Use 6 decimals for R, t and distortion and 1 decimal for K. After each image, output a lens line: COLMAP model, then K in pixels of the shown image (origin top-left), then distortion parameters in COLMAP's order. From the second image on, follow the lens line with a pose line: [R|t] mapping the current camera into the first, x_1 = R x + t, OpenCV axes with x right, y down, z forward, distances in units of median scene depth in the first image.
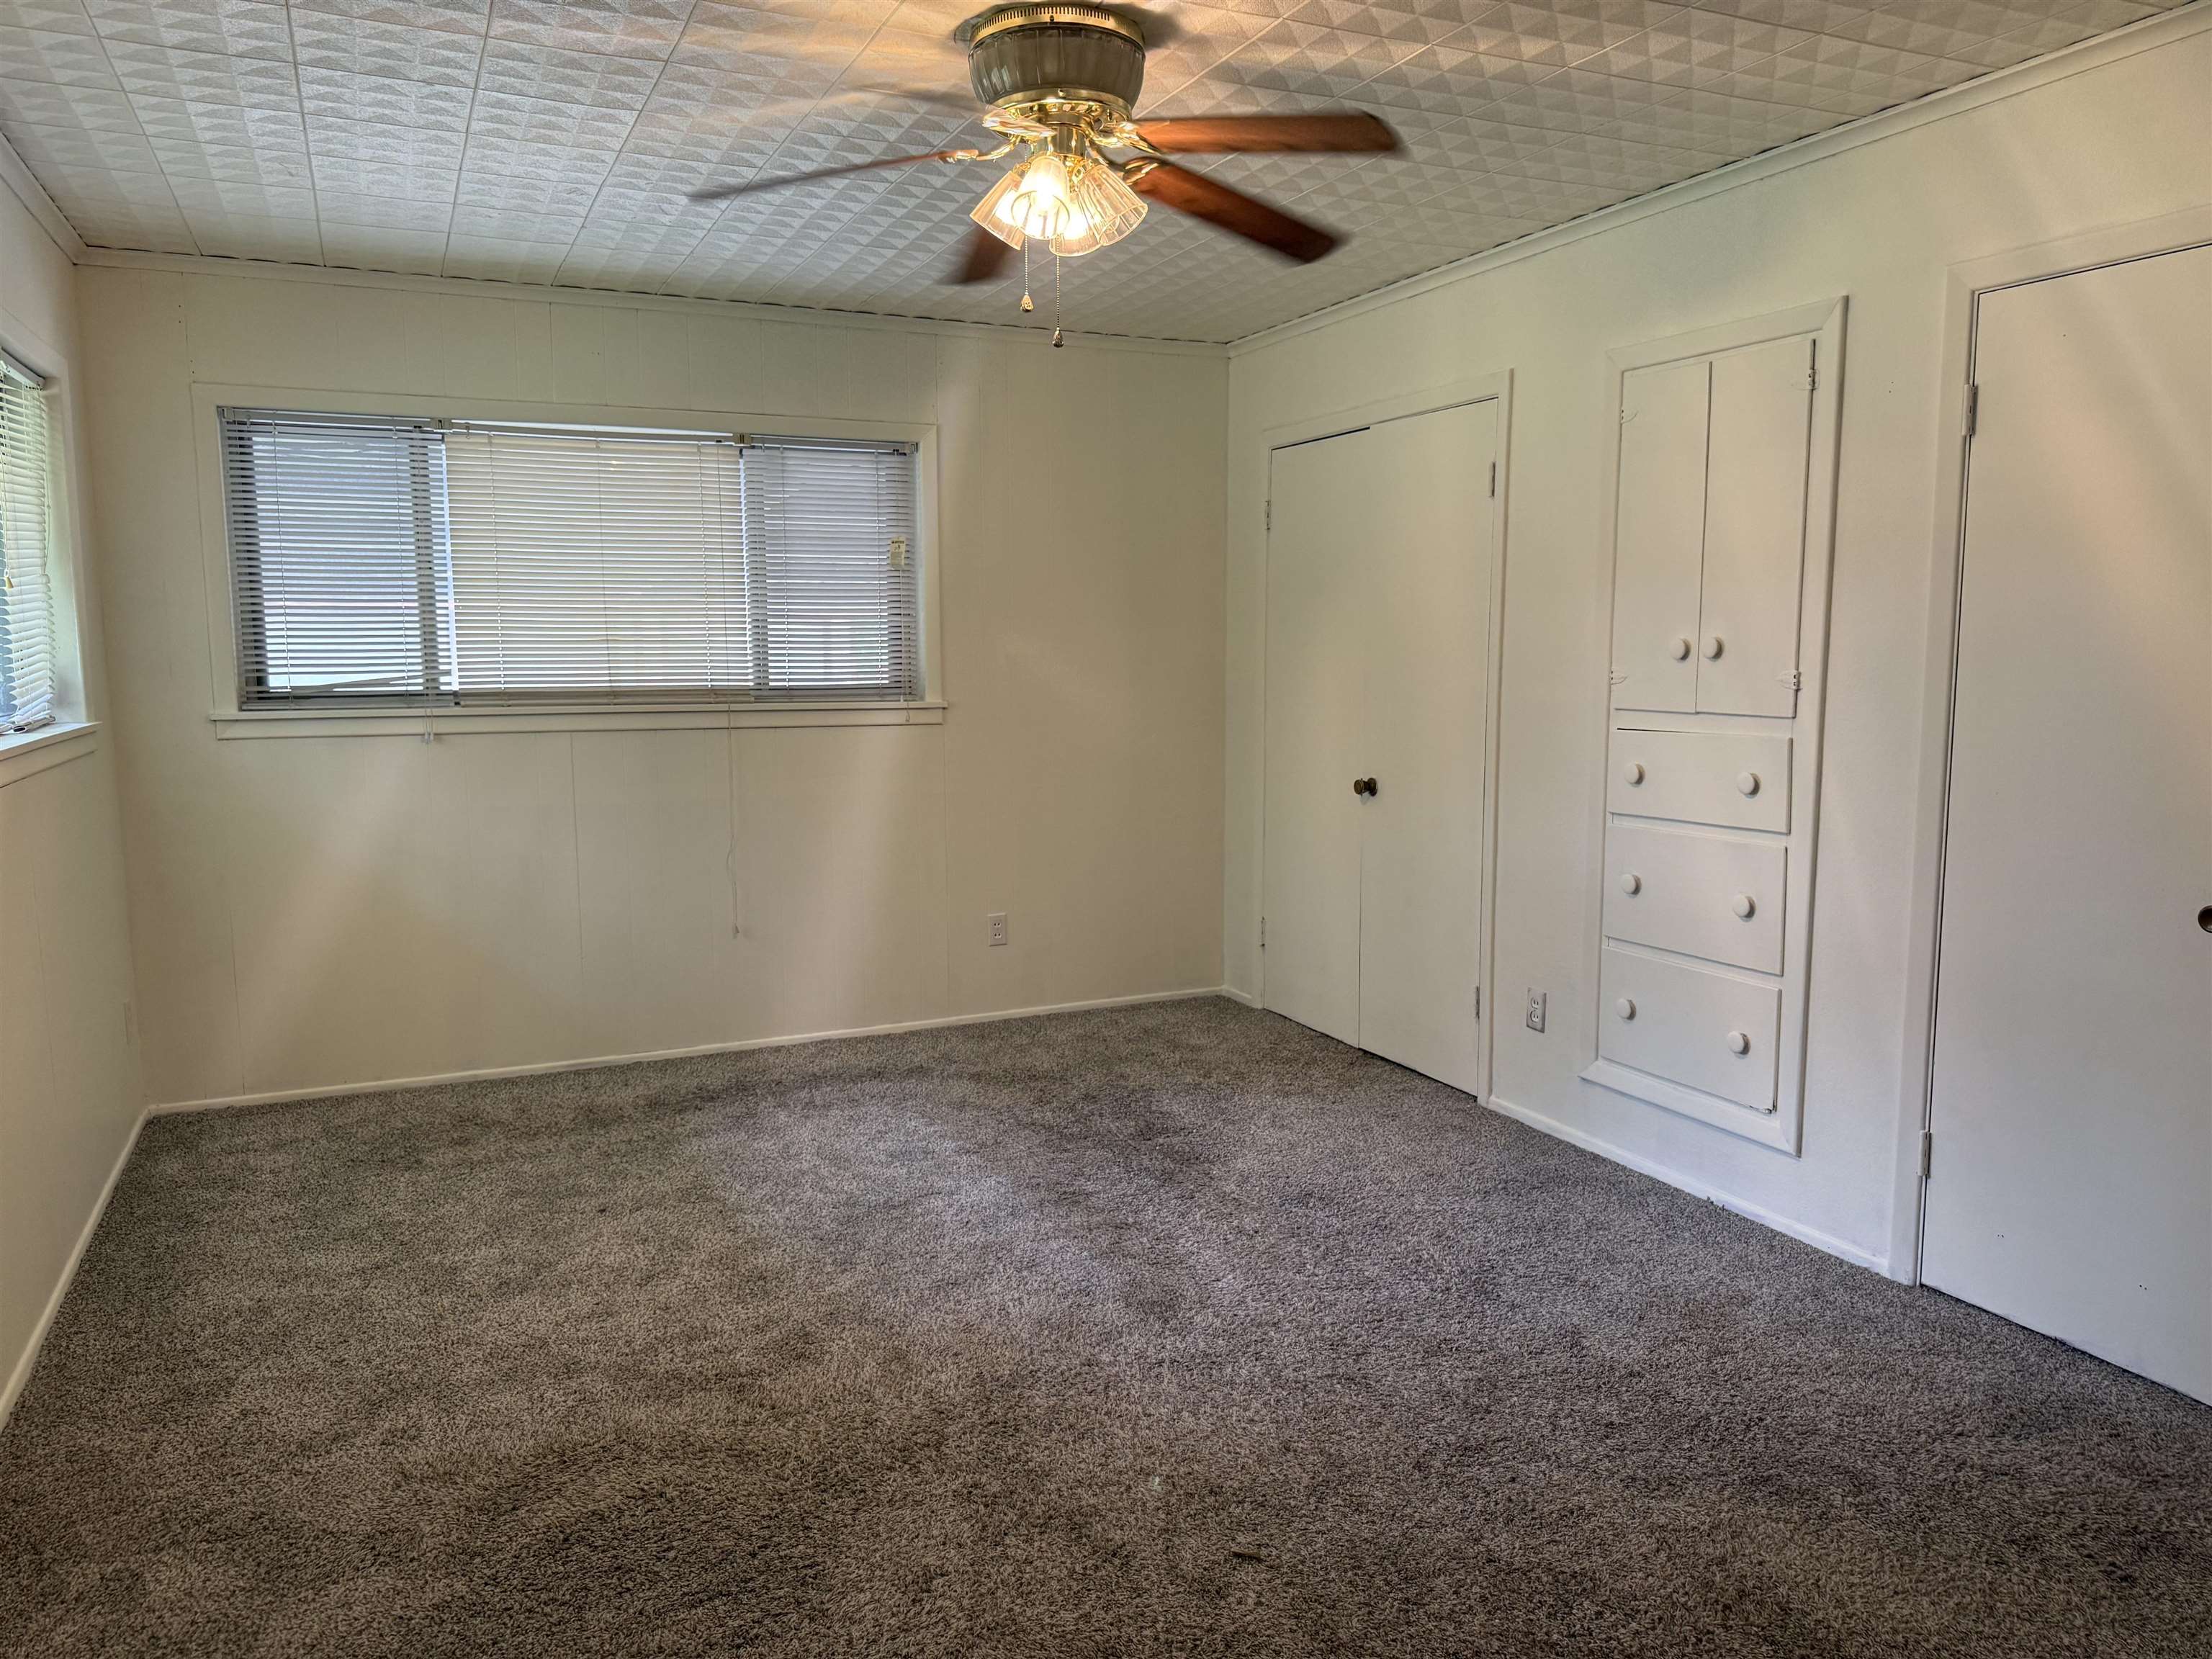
lens RADIAL K [[1562.3, 0, 1106.0], [0, 1562.3, 829.5], [0, 0, 1]] dist [0.117162, -0.148807]
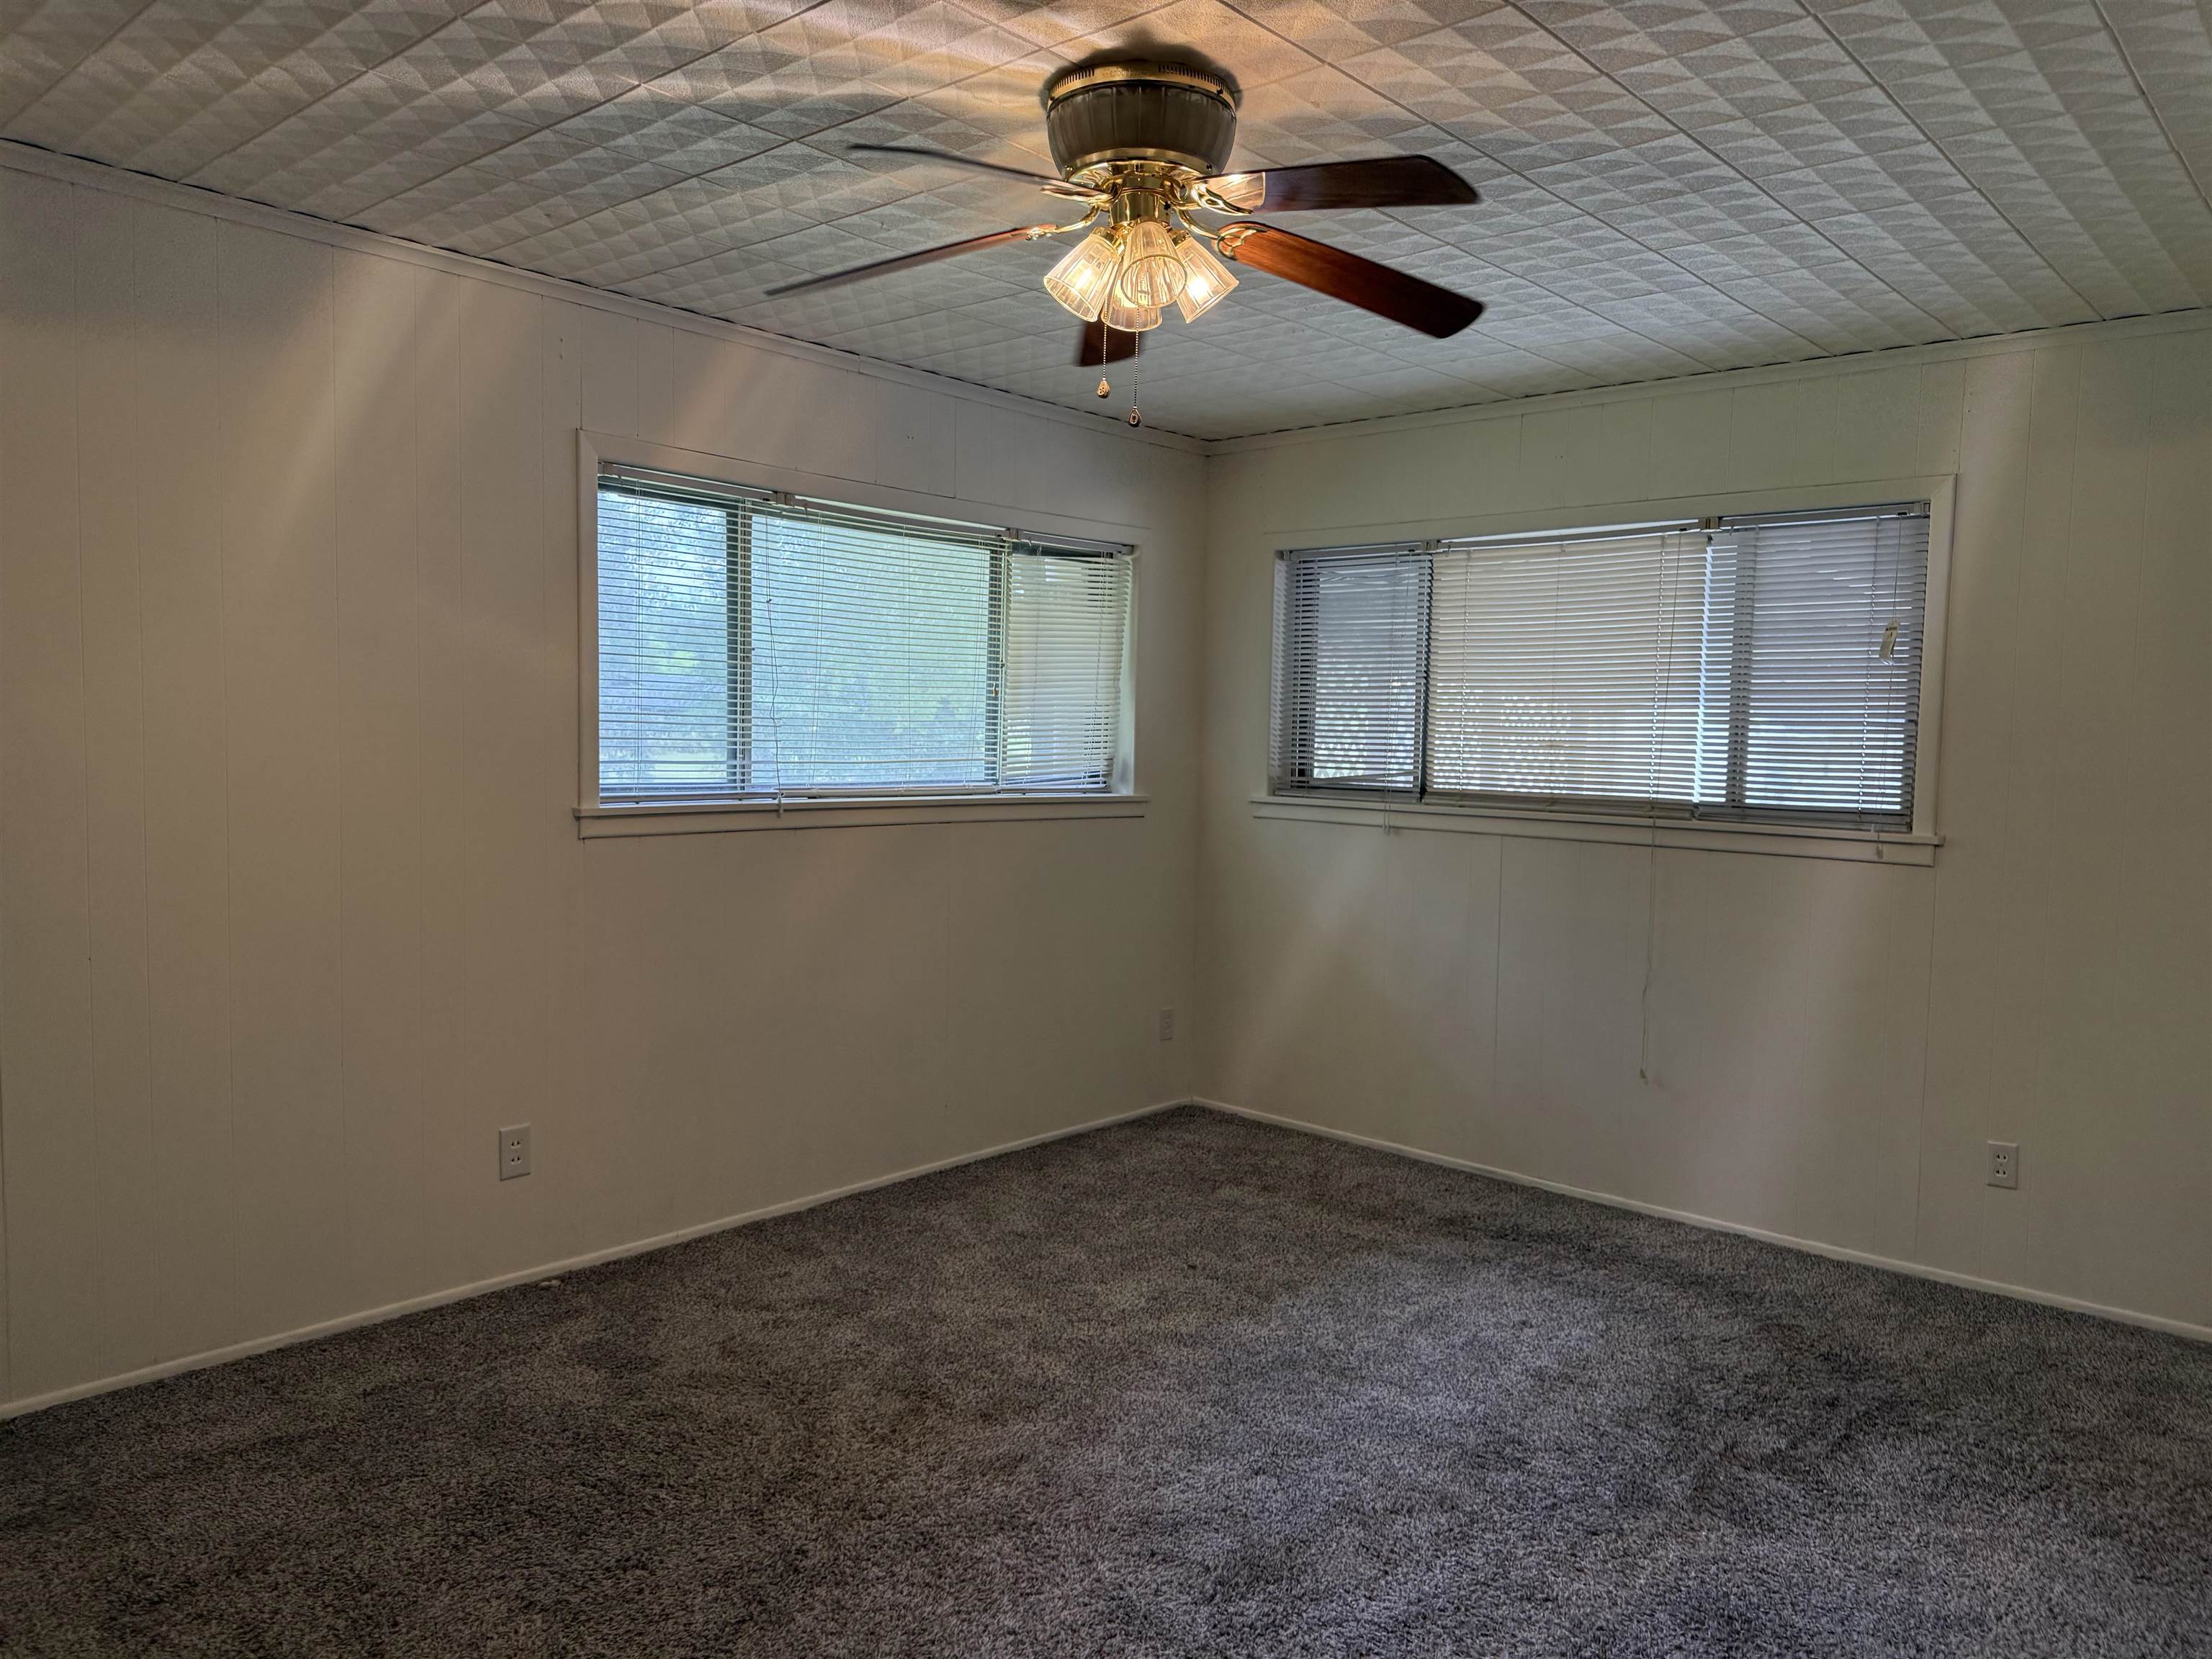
lens RADIAL K [[1567.6, 0, 1104.9], [0, 1567.6, 810.8], [0, 0, 1]] dist [0.110592, -0.173514]
pose [[0.398595, 0.062619, -0.914987, 0.510408], [-0.137208, 0.990510, 0.008016, -0.054328], [0.906806, 0.122348, 0.403404, 0.395318]]
